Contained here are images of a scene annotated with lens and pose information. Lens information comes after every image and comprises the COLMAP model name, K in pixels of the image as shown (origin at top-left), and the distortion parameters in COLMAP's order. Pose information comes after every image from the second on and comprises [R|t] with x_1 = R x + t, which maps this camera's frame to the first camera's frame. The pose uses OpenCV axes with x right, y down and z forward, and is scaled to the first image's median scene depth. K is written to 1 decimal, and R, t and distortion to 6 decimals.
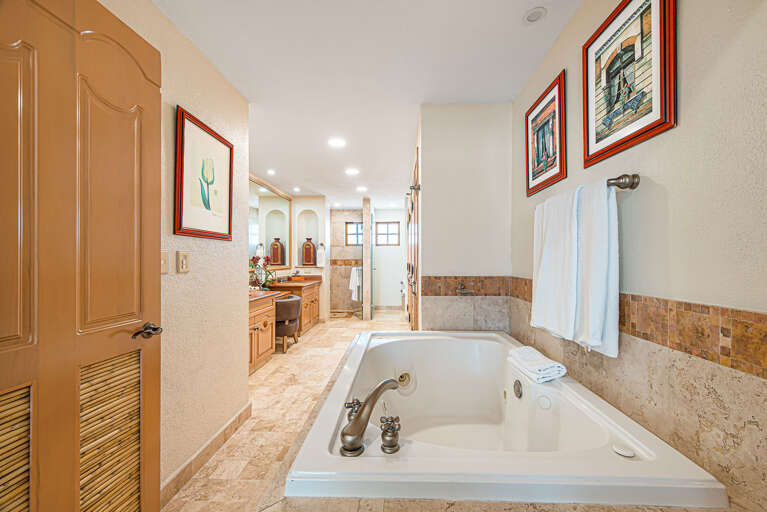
lens RADIAL K [[305.7, 0, 386.2], [0, 305.7, 259.2], [0, 0, 1]] dist [0.001436, 0.000011]
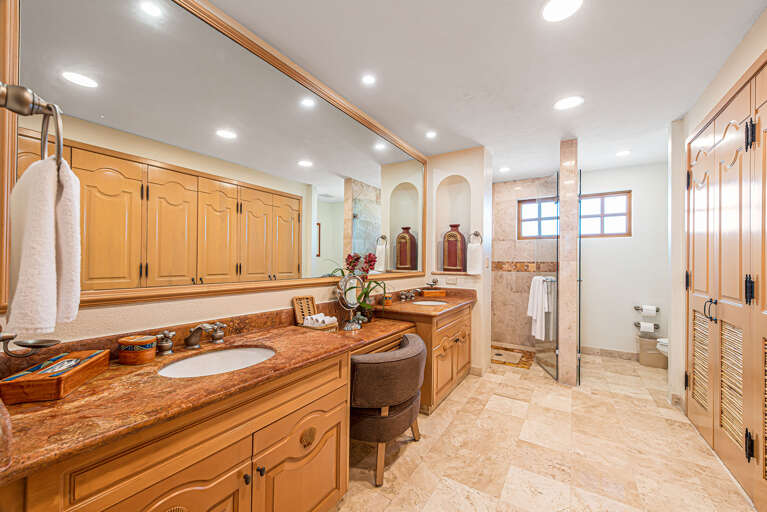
lens RADIAL K [[305.7, 0, 386.2], [0, 305.7, 259.2], [0, 0, 1]] dist [0.001436, 0.000011]
pose [[0.873411, 0.006513, -0.486941, -0.081141], [-0.009868, 0.999942, -0.004326, 0.001478], [0.486884, 0.008583, 0.873424, 0.422437]]
